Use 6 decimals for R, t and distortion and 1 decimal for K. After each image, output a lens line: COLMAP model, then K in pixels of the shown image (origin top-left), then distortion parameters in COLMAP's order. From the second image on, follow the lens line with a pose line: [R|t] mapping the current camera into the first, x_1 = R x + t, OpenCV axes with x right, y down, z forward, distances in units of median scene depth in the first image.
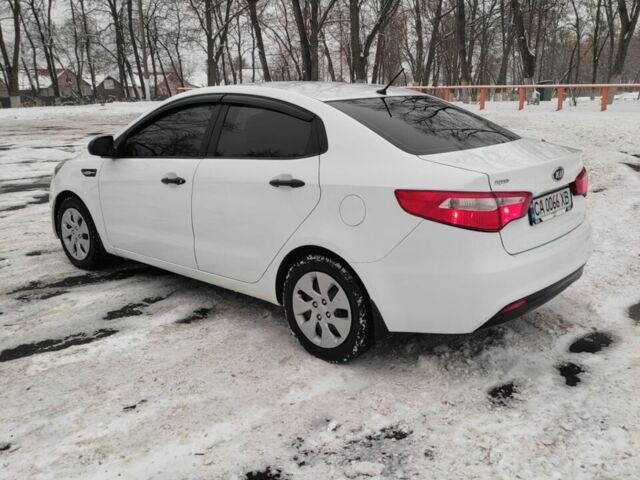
lens RADIAL K [[637.1, 0, 318.4], [0, 637.1, 239.4], [0, 0, 1]] dist [0.053074, 0.000000]
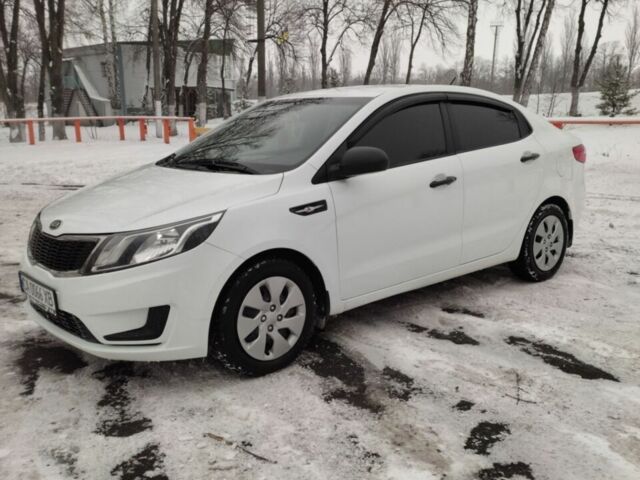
lens RADIAL K [[637.1, 0, 322.3], [0, 637.1, 241.0], [0, 0, 1]] dist [0.053074, 0.000000]
pose [[0.123710, -0.186715, 0.974594, -1.014610], [0.265663, 0.952519, 0.148764, -0.167536], [-0.956096, 0.240510, 0.167439, 0.878932]]
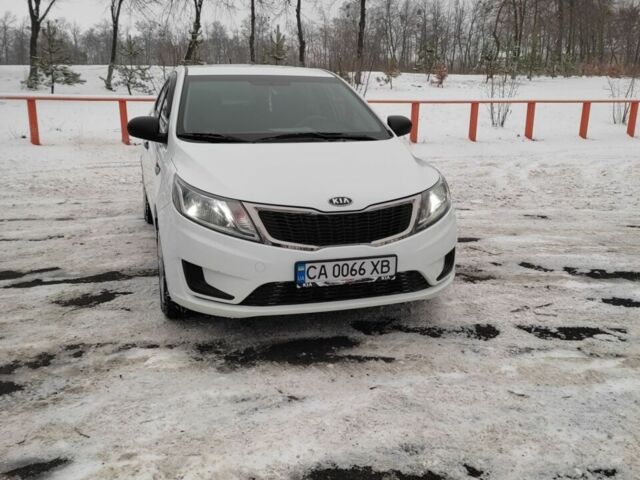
lens RADIAL K [[637.1, 0, 321.9], [0, 637.1, 239.4], [0, 0, 1]] dist [0.053074, 0.000000]
pose [[-0.863188, -0.112740, 0.492134, -0.704540], [0.130653, 0.891667, 0.433428, -0.411114], [-0.487684, 0.438428, -0.754947, 1.777686]]
